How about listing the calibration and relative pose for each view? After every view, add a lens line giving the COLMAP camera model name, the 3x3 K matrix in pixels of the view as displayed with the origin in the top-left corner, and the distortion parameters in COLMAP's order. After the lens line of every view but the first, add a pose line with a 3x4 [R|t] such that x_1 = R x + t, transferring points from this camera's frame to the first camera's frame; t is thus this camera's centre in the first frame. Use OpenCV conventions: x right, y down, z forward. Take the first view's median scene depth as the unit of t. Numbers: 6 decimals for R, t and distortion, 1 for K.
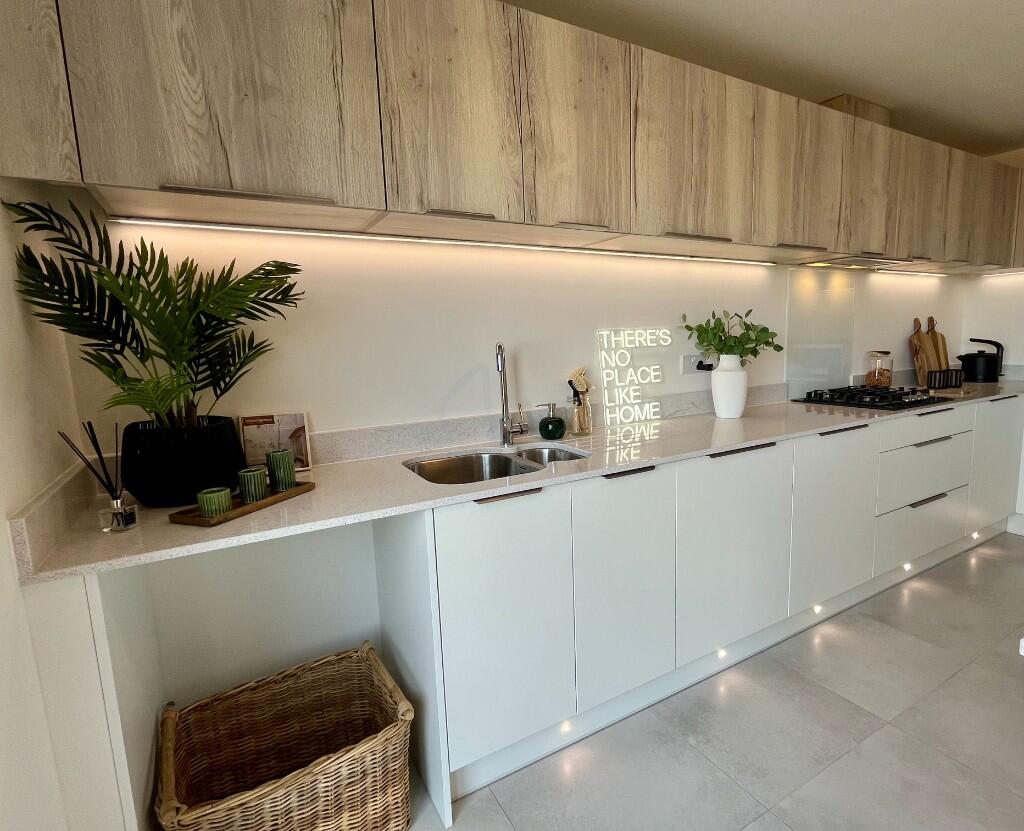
lens RADIAL K [[540.7, 0, 548.6], [0, 540.7, 418.4], [0, 0, 1]] dist [-0.001529, -0.000491]
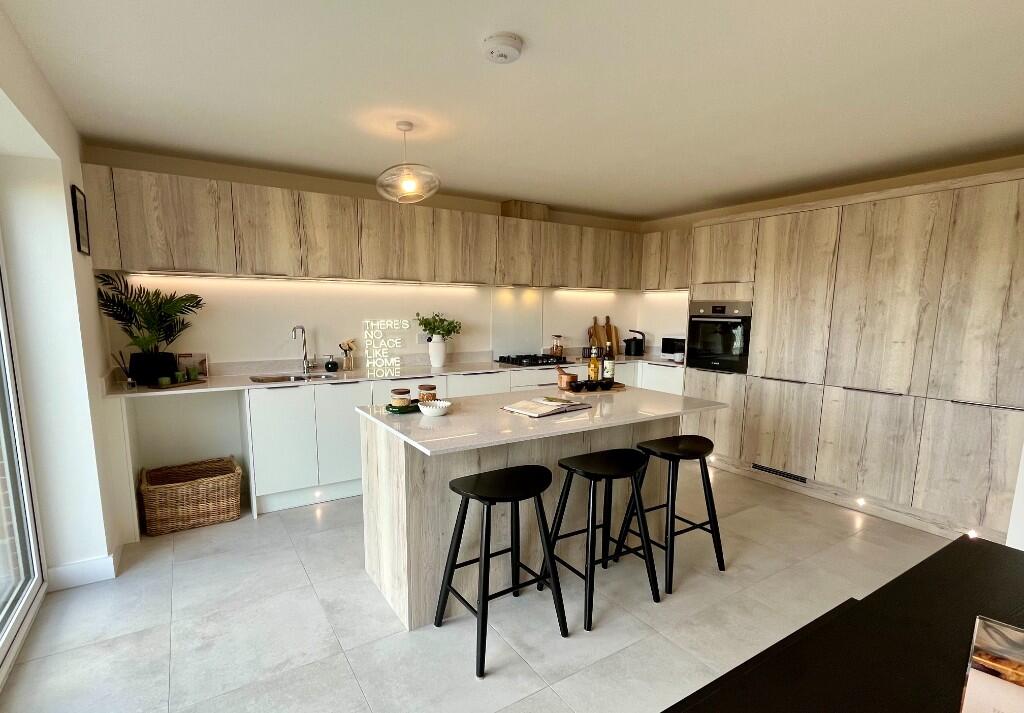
lens RADIAL K [[497.9, 0, 507.3], [0, 497.9, 385.8], [0, 0, 1]] dist [-0.002707, -0.000587]
pose [[0.998801, 0.035424, 0.033793, 0.708444], [-0.035590, 0.999357, 0.004309, 0.068160], [-0.033619, -0.005507, 0.999420, -1.081099]]
